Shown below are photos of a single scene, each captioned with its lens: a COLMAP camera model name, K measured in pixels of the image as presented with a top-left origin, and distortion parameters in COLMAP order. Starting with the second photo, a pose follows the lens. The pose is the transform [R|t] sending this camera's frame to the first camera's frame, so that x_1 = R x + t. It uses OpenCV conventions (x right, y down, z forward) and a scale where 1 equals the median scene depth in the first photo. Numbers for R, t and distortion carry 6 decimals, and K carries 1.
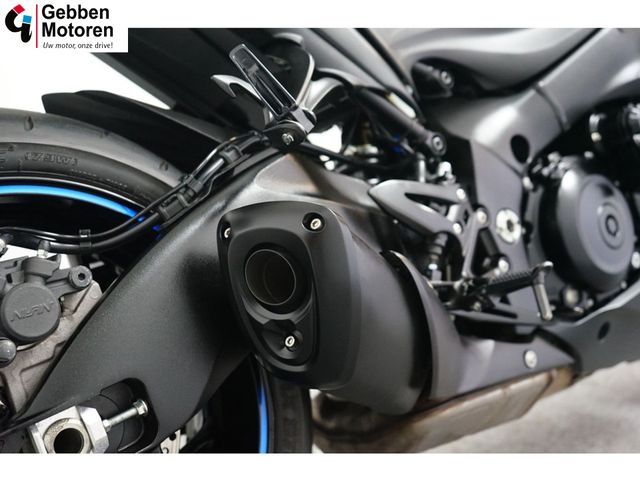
lens RADIAL K [[700.5, 0, 320.0], [0, 700.5, 240.0], [0, 0, 1]] dist [-0.017582, -0.017867]
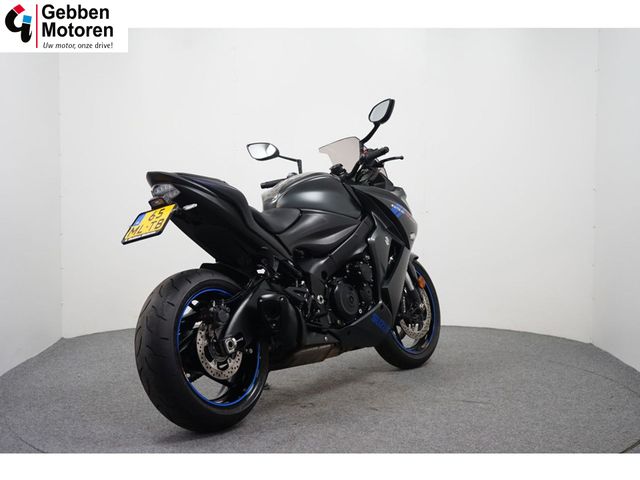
lens RADIAL K [[995.2, 0, 320.0], [0, 995.2, 240.0], [0, 0, 1]] dist [0.026101, 0.014119]
pose [[0.963070, 0.037639, 0.266609, -1.028944], [-0.019312, 0.997287, -0.071033, 0.035089], [-0.268559, 0.063261, 0.961184, -3.651794]]
